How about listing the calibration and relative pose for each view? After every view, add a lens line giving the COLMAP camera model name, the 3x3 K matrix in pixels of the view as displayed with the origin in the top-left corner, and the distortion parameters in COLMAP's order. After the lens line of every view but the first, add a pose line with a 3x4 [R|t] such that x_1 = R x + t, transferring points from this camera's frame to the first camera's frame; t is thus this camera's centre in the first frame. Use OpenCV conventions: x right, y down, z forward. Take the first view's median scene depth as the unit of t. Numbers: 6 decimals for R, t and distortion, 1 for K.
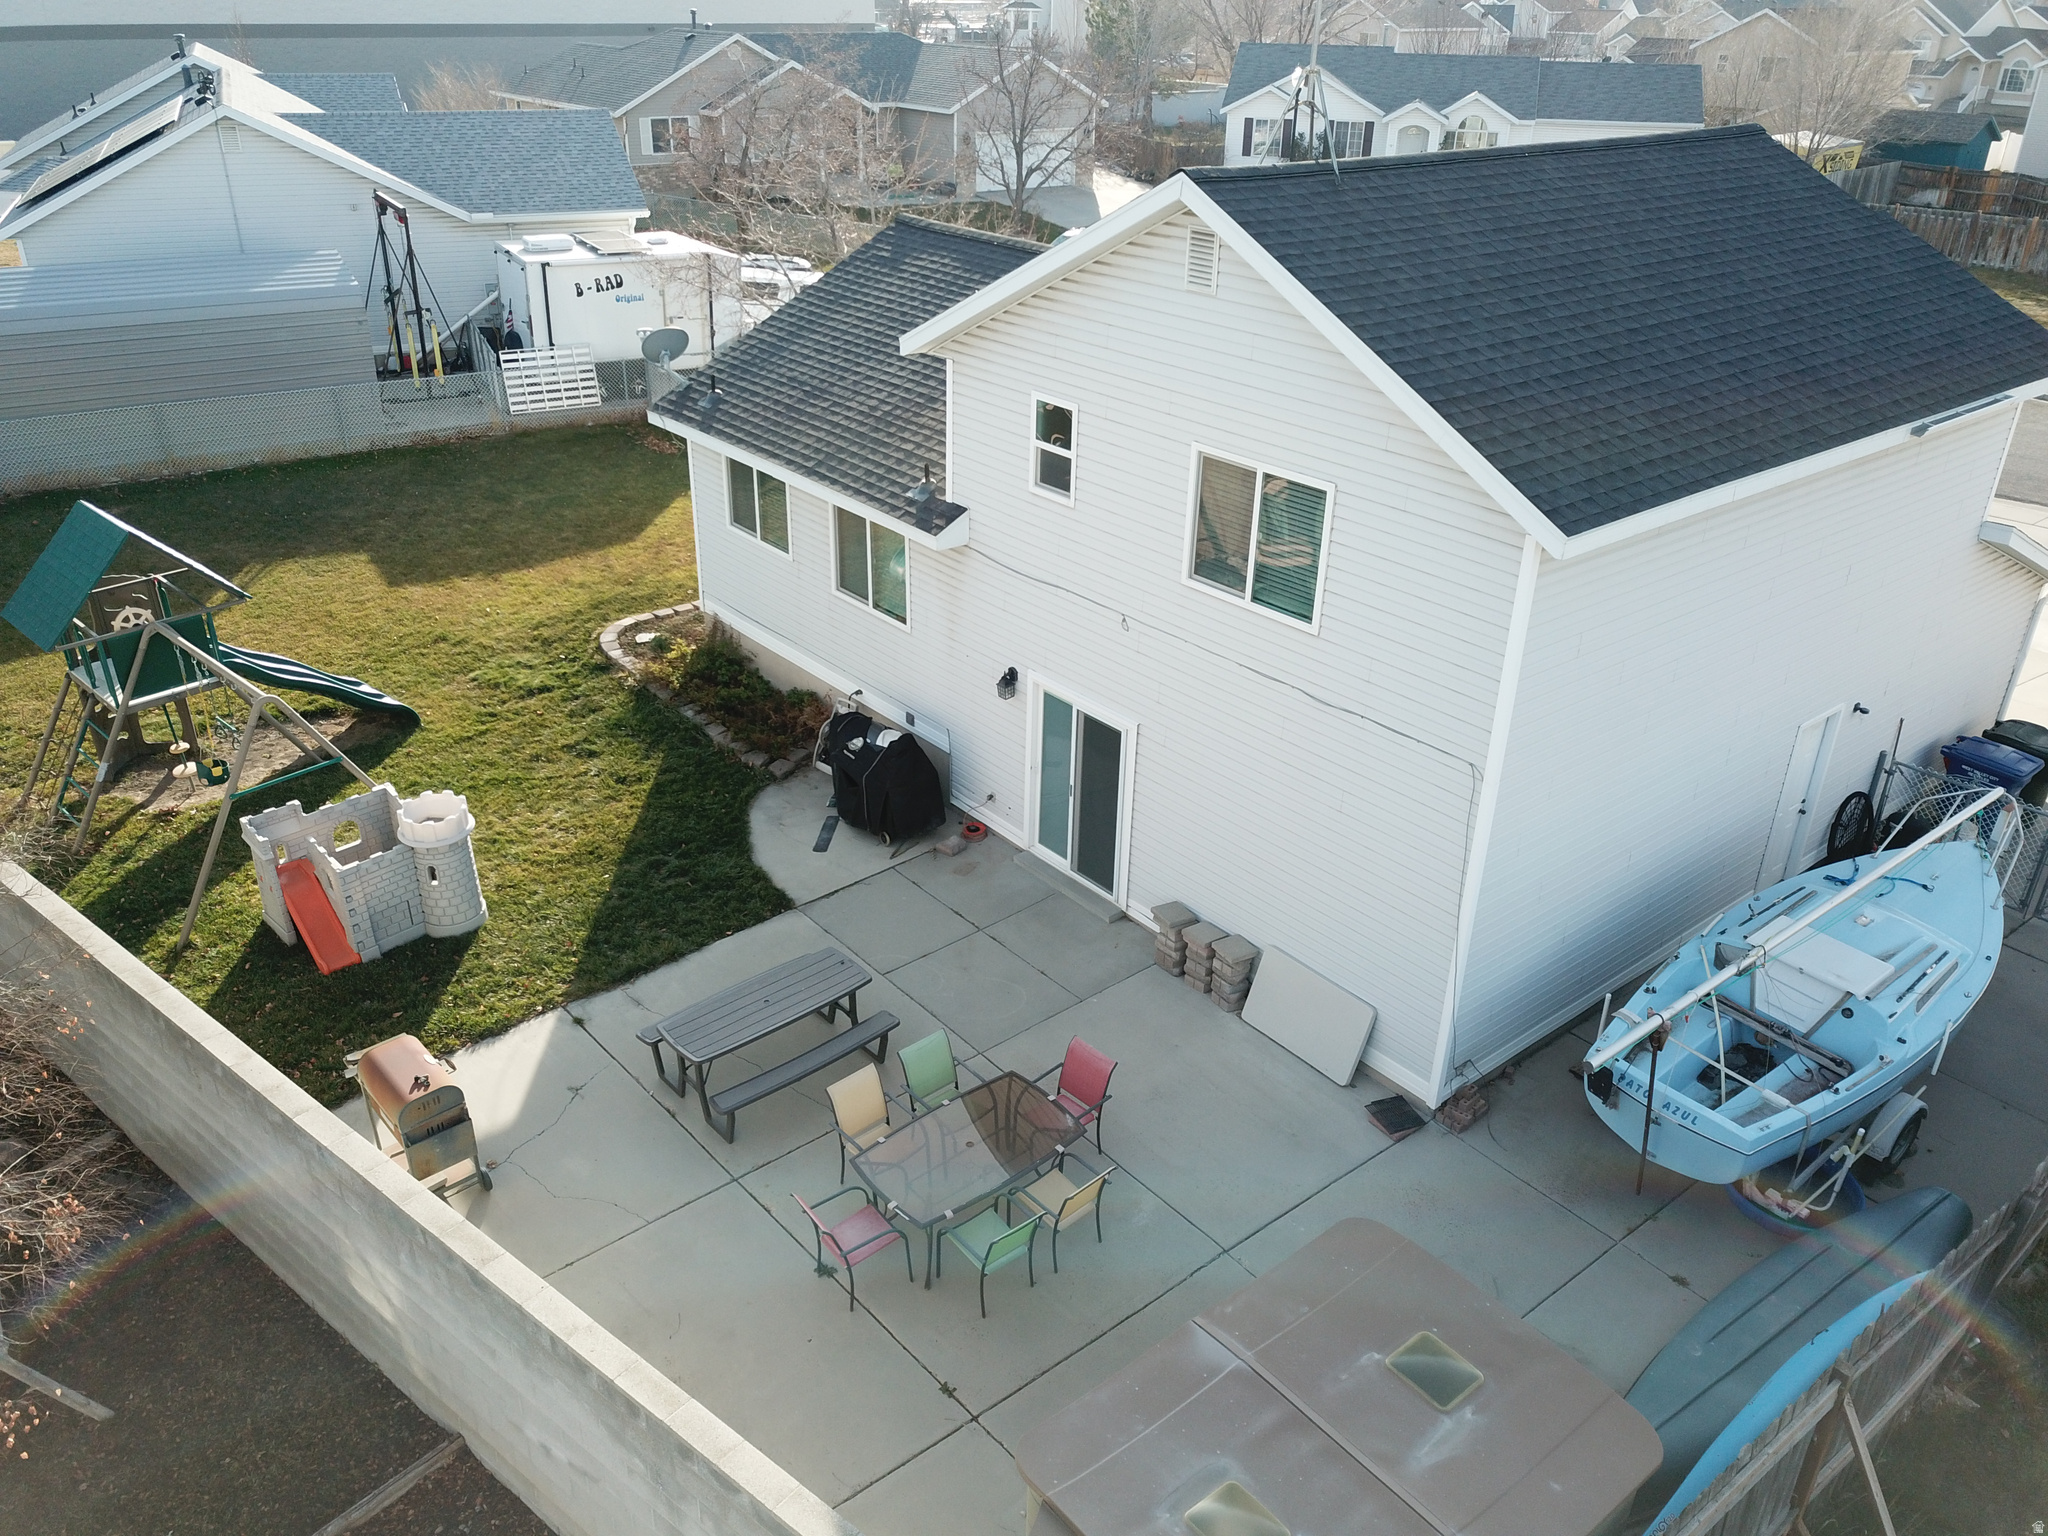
lens RADIAL K [[1537.2, 0, 1023.9], [0, 1537.2, 773.5], [0, 0, 1]] dist [0.034203, -0.050336]
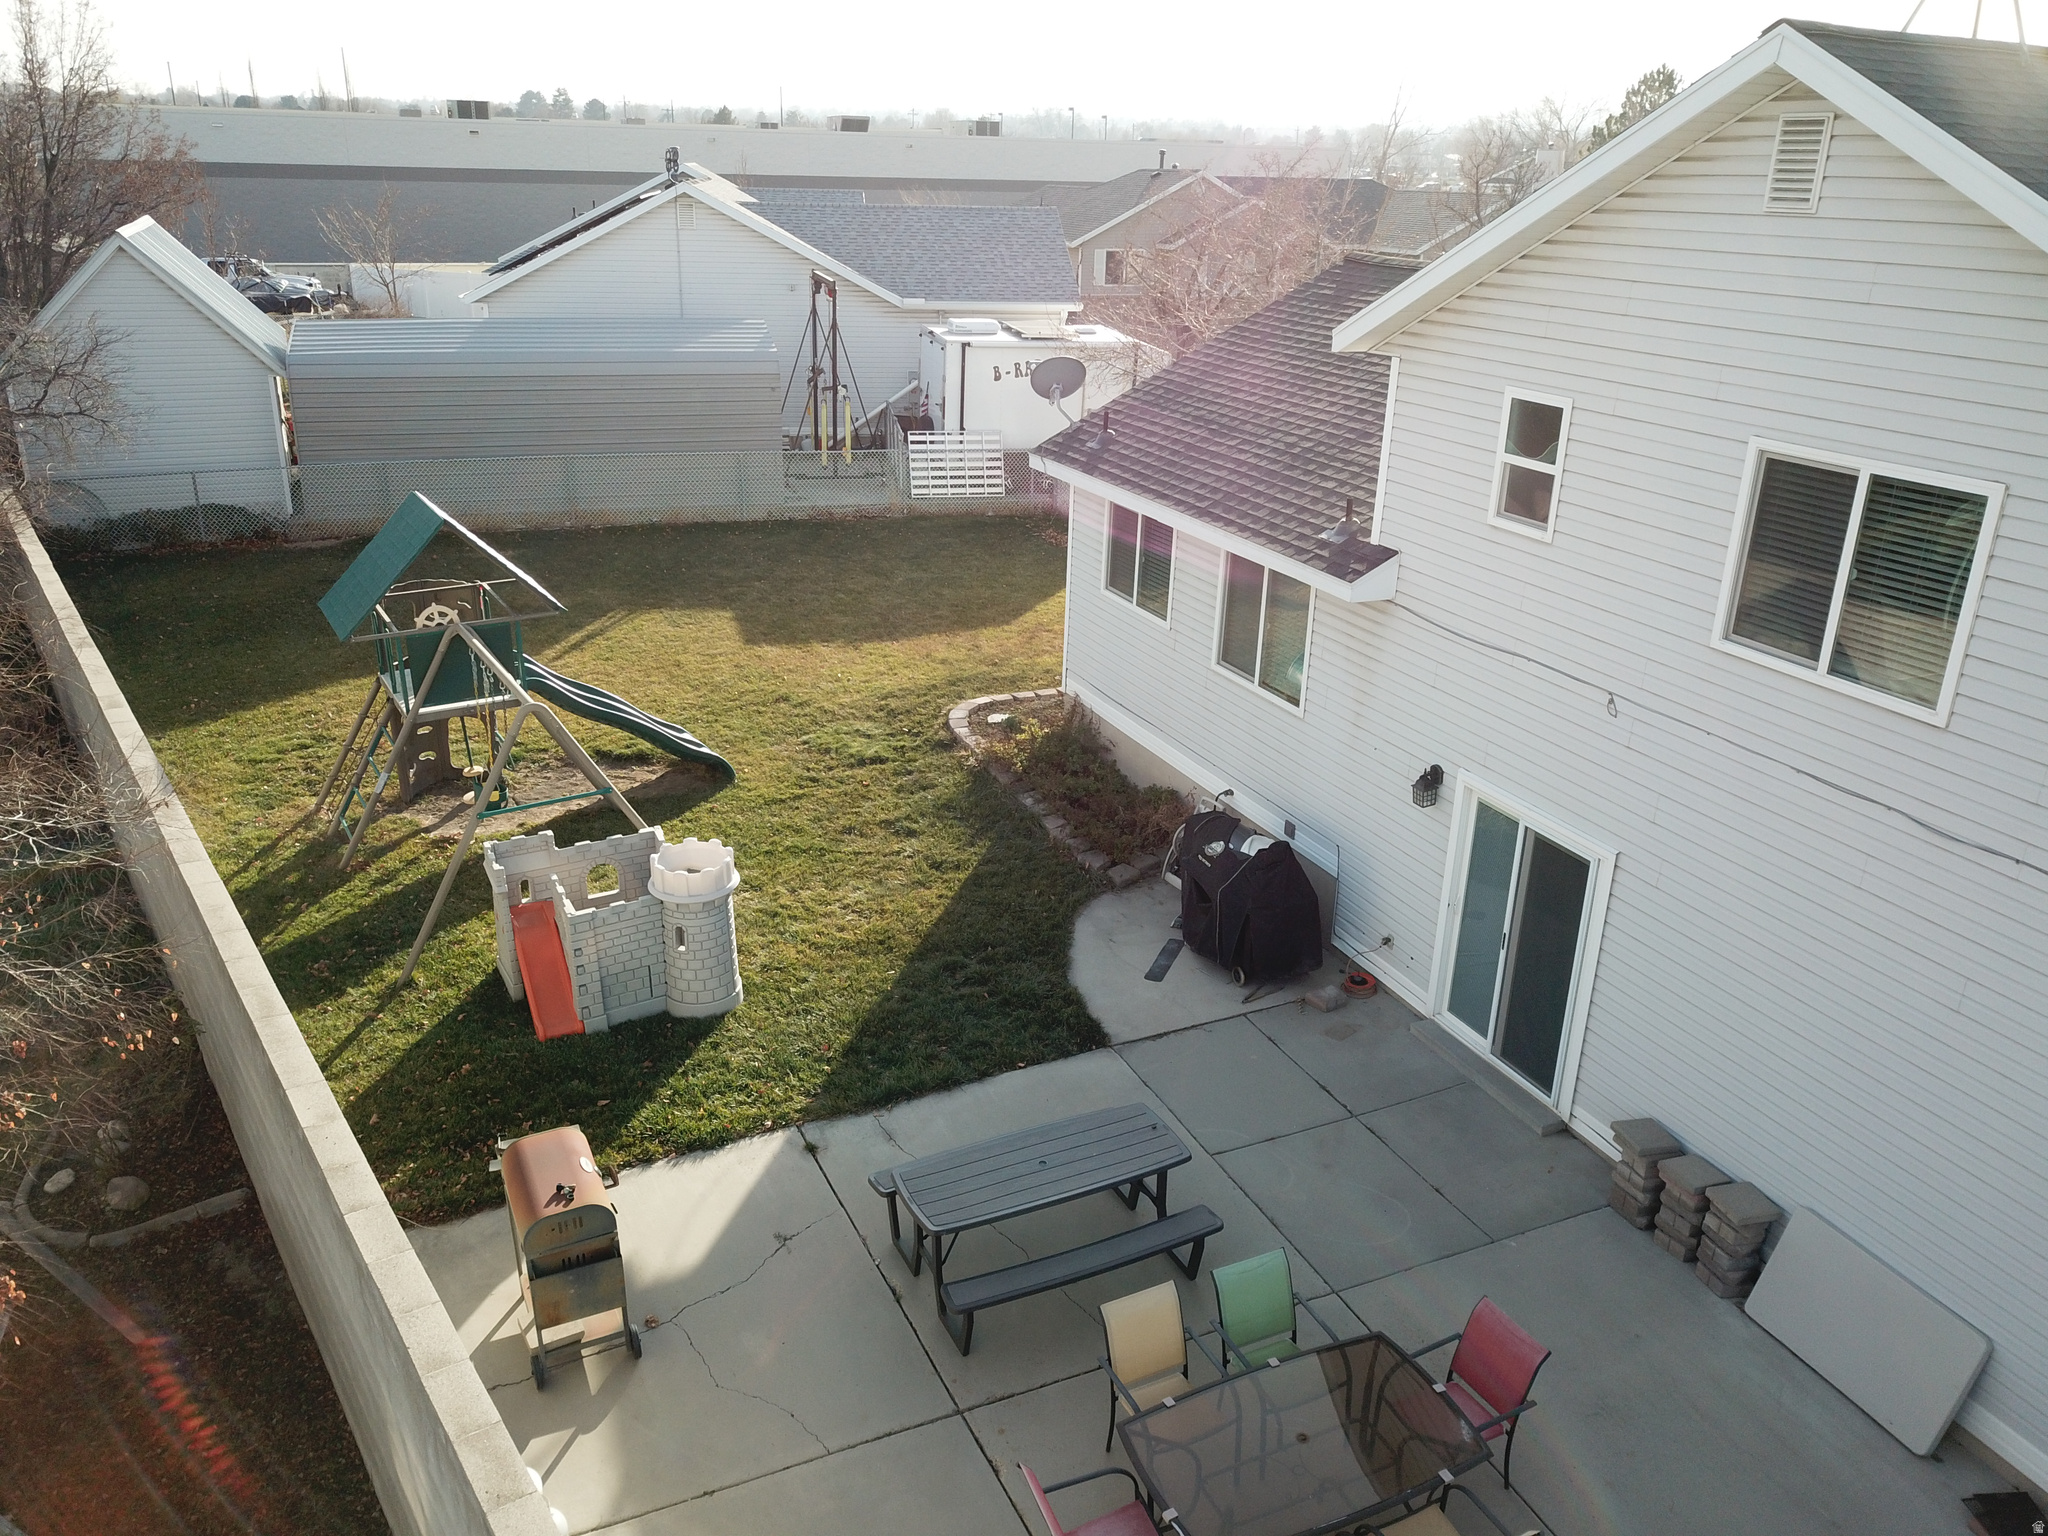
lens RADIAL K [[1537.2, 0, 1018.8], [0, 1537.2, 772.5], [0, 0, 1]] dist [0.034203, -0.050336]
pose [[0.959833, 0.101587, -0.261537, -0.006302], [-0.130703, 0.986723, -0.096408, 0.031981], [0.248271, 0.126719, 0.960367, 0.232896]]
